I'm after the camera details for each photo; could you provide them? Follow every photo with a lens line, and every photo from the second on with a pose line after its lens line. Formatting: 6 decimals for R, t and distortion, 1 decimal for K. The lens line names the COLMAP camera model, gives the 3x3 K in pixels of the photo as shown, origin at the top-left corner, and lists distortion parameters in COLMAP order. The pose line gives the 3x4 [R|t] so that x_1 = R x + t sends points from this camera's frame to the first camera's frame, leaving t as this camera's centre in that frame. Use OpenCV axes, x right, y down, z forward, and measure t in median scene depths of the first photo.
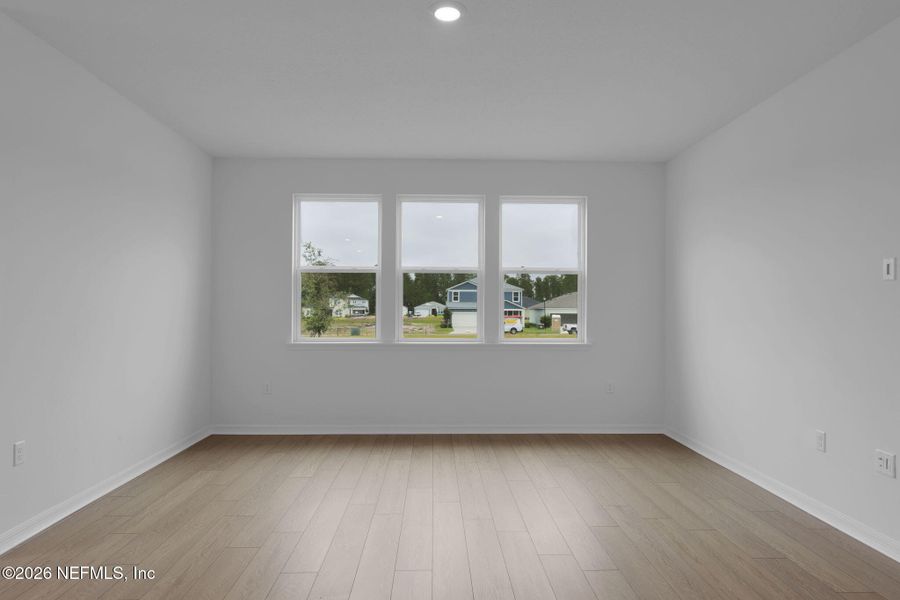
lens RADIAL K [[554.1, 0, 453.8], [0, 554.1, 297.0], [0, 0, 1]] dist [-0.024643, -0.001297]
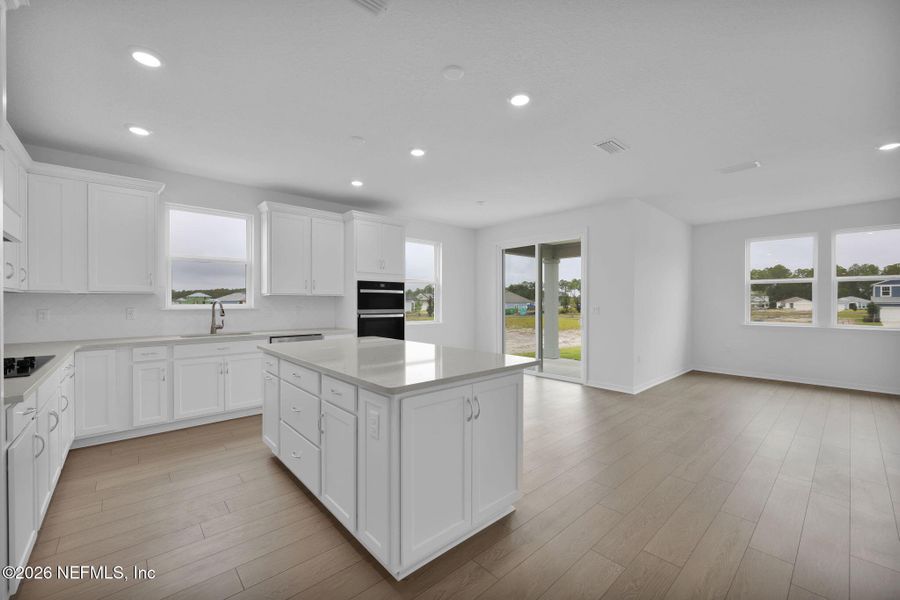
lens RADIAL K [[368.9, 0, 444.8], [0, 368.9, 303.0], [0, 0, 1]] dist [-0.000975, -0.000317]
pose [[0.643931, -0.003083, -0.765077, -0.003057], [0.018029, 0.999775, 0.011145, -0.008635], [0.764871, -0.020971, 0.643842, -0.262940]]
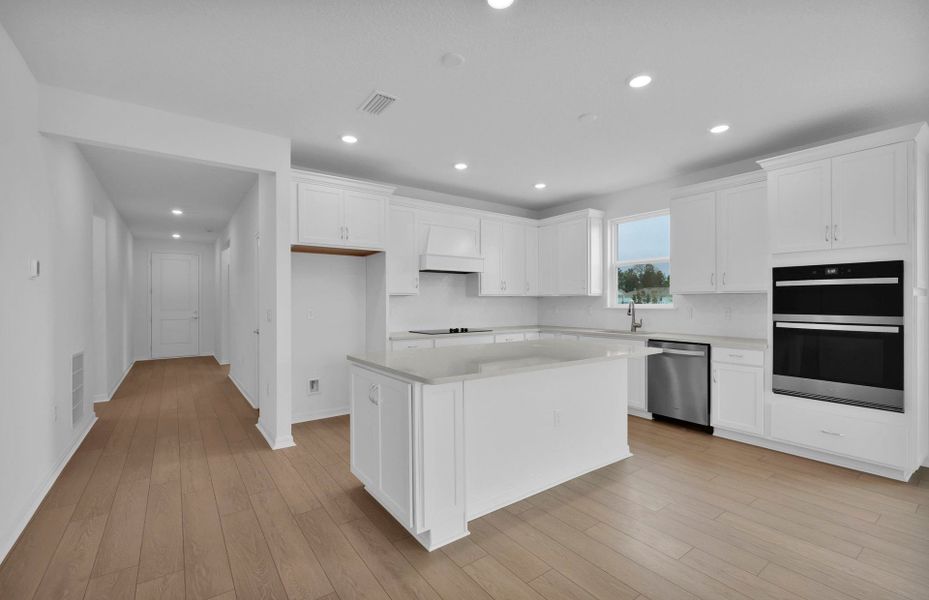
lens RADIAL K [[400.9, 0, 463.4], [0, 400.9, 304.7], [0, 0, 1]] dist [0.004386, 0.000643]
pose [[-0.832502, -0.002425, -0.554016, -0.051124], [0.005511, 0.999905, -0.012657, -0.001127], [0.553994, -0.013590, -0.832410, 0.101304]]
